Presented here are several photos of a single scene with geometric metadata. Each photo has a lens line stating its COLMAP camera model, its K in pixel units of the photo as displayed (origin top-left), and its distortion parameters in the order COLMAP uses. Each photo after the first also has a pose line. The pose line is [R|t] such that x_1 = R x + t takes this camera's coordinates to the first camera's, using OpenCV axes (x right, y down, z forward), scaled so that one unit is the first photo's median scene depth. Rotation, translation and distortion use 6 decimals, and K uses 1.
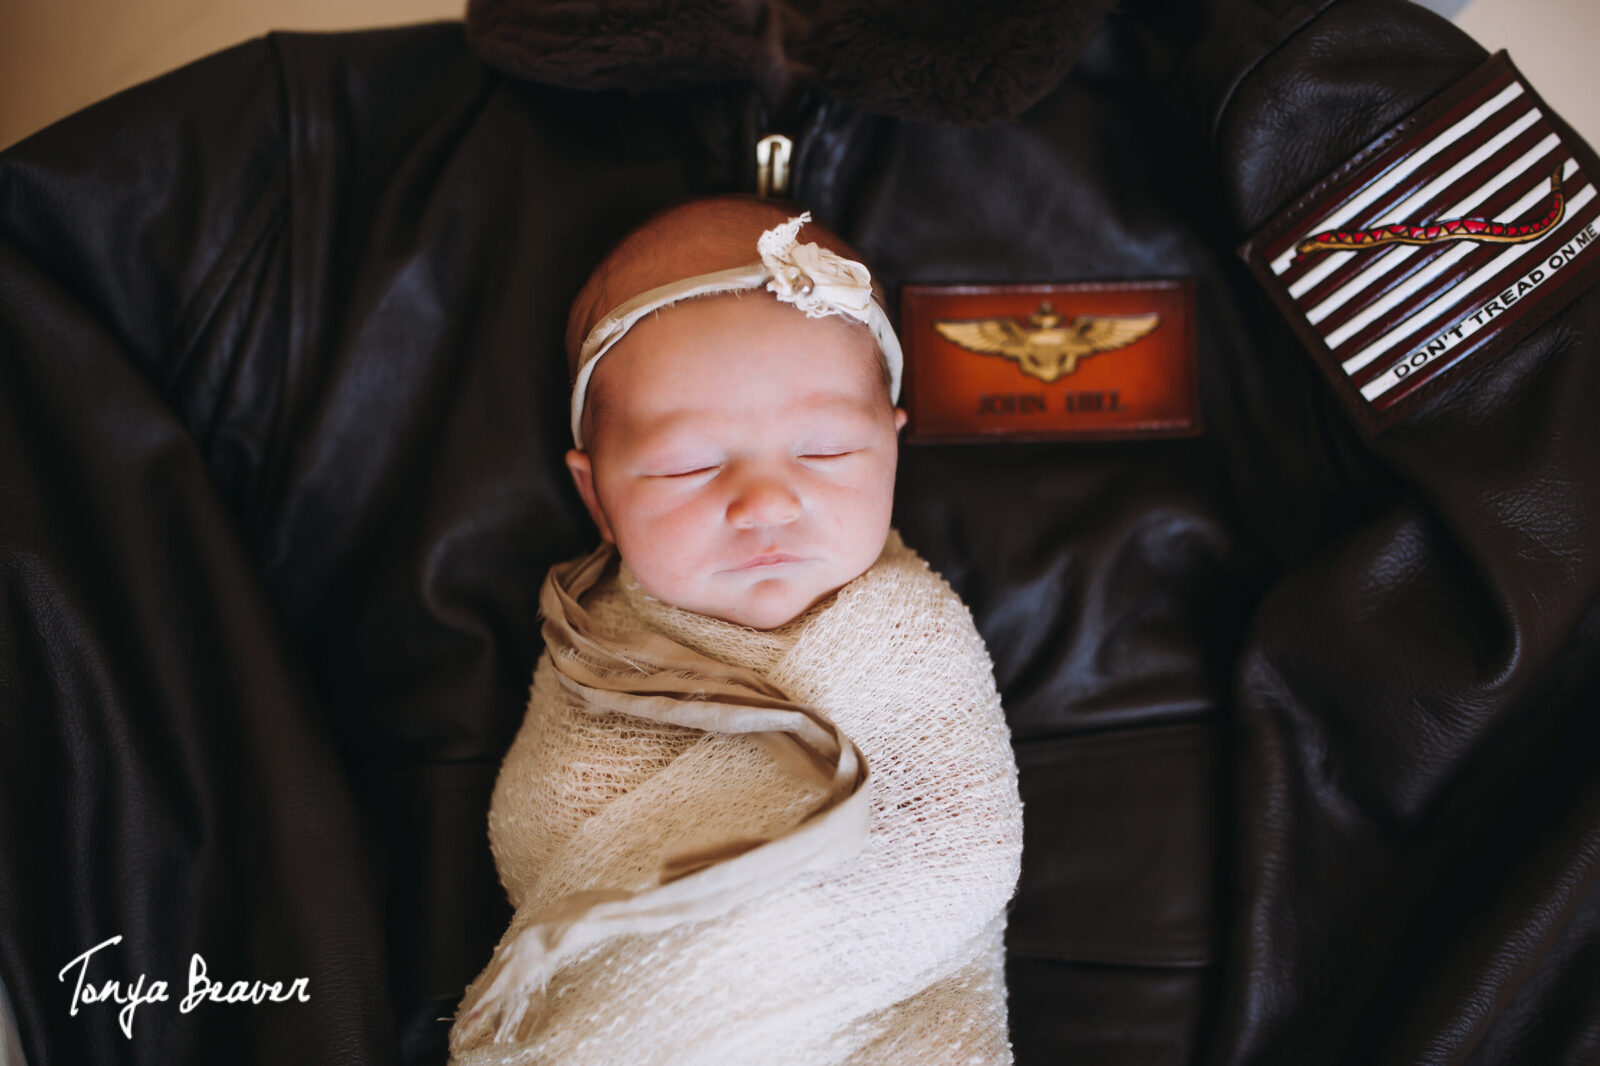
lens RADIAL K [[1517.8, 0, 800.0], [0, 1517.8, 533.0], [0, 0, 1]] dist [-0.072460, 0.123624]
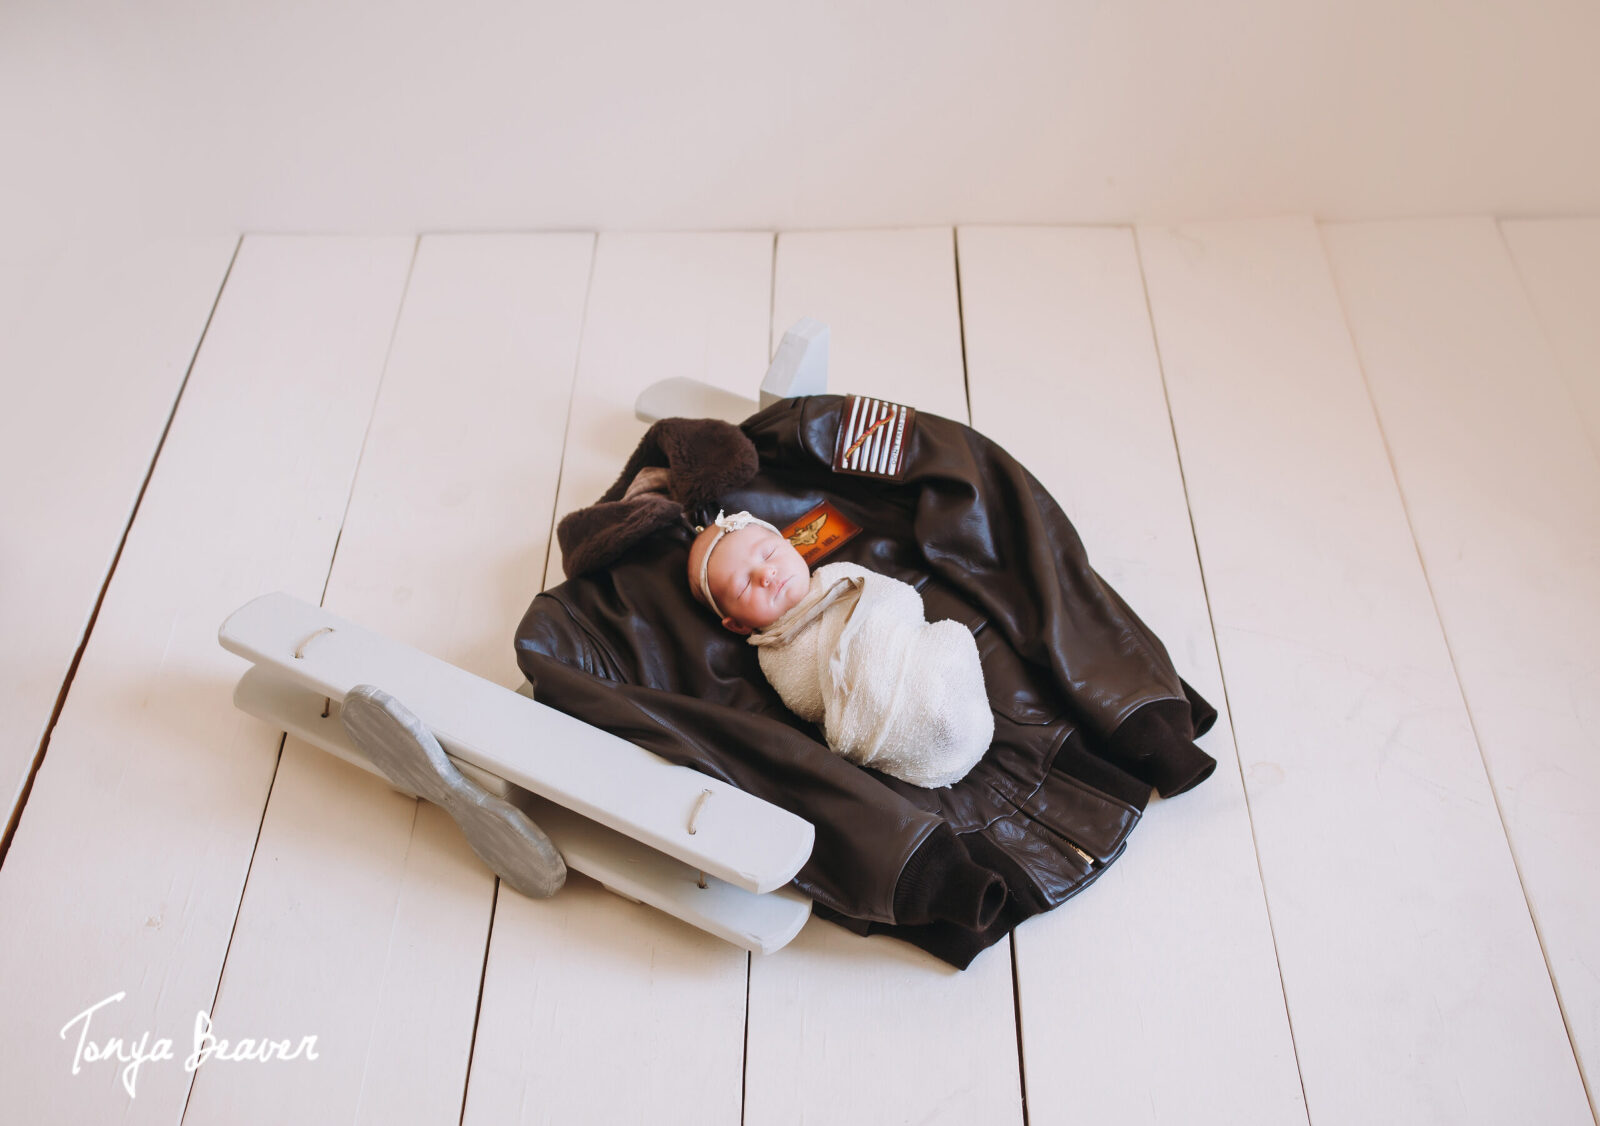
lens RADIAL K [[1901.0, 0, 767.4], [0, 1901.0, 562.8], [0, 0, 1]] dist [-0.000124, -0.000694]
pose [[0.720841, -0.492541, 0.487638, -1.956365], [0.681101, 0.633736, -0.366715, 1.381644], [-0.128411, 0.596474, 0.792294, -2.159512]]
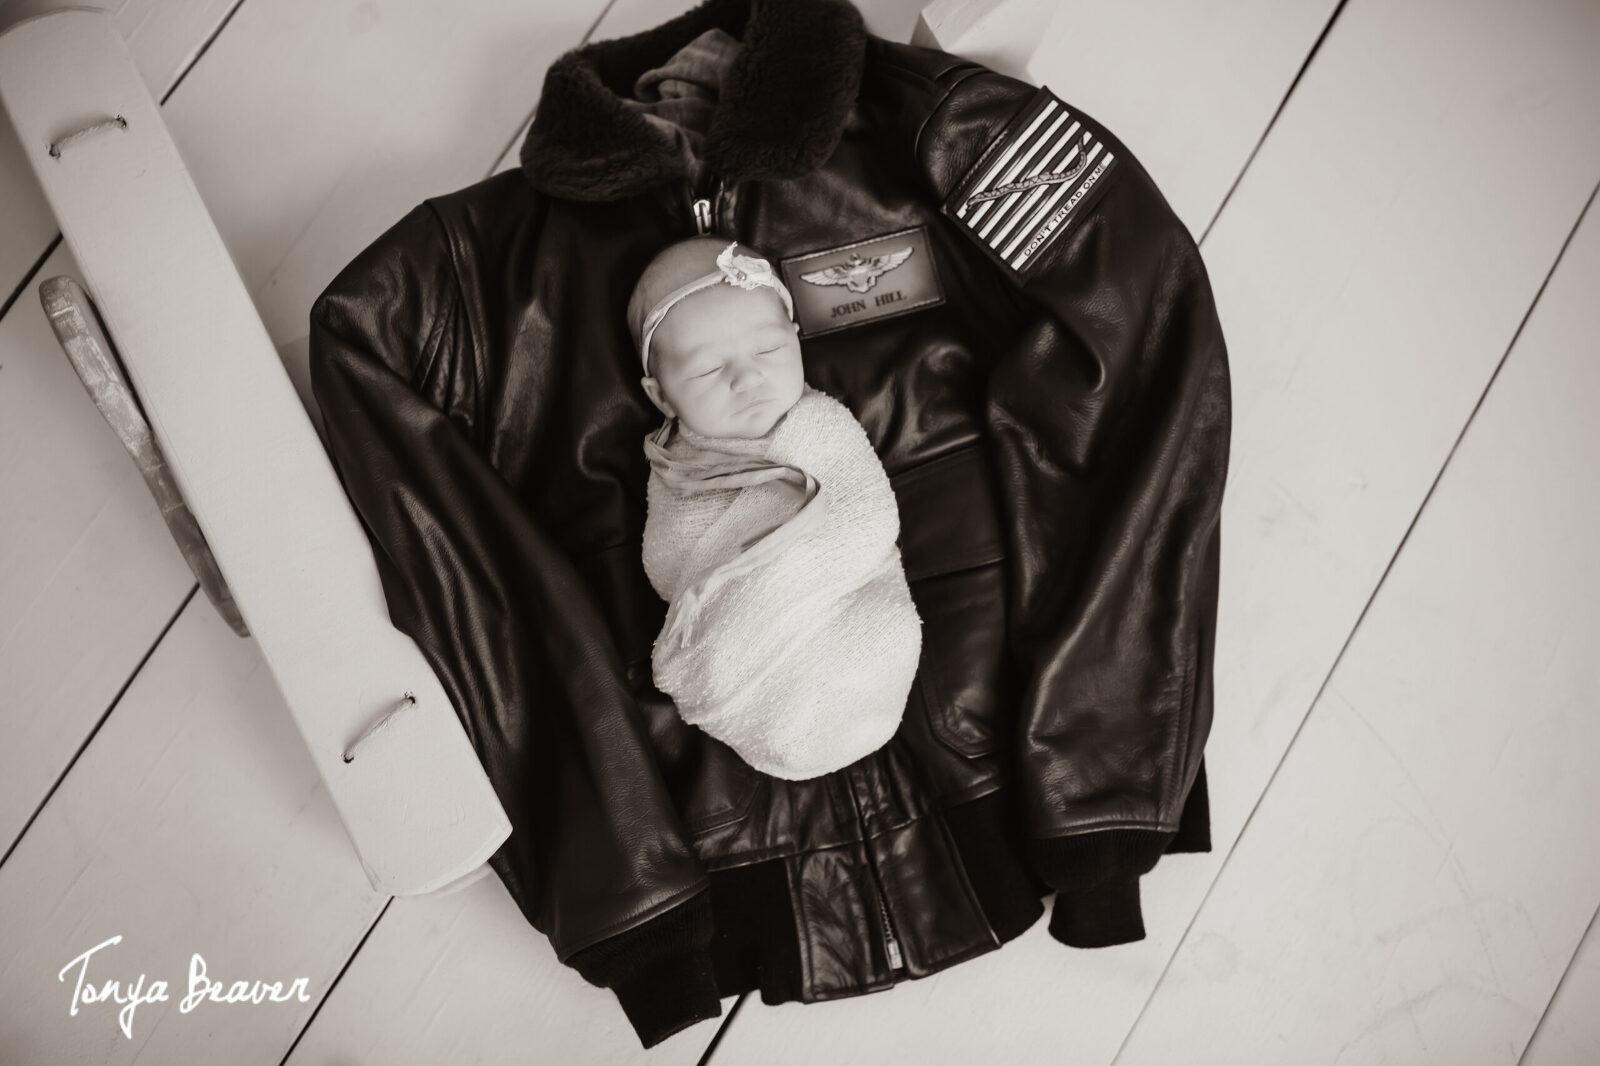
lens RADIAL K [[1517.8, 0, 800.0], [0, 1517.8, 533.0], [0, 0, 1]] dist [-0.072460, 0.123624]
pose [[0.971996, -0.225313, 0.066766, -0.128869], [0.221975, 0.973562, 0.053888, 0.086070], [-0.077142, -0.037559, 0.996312, -1.056380]]
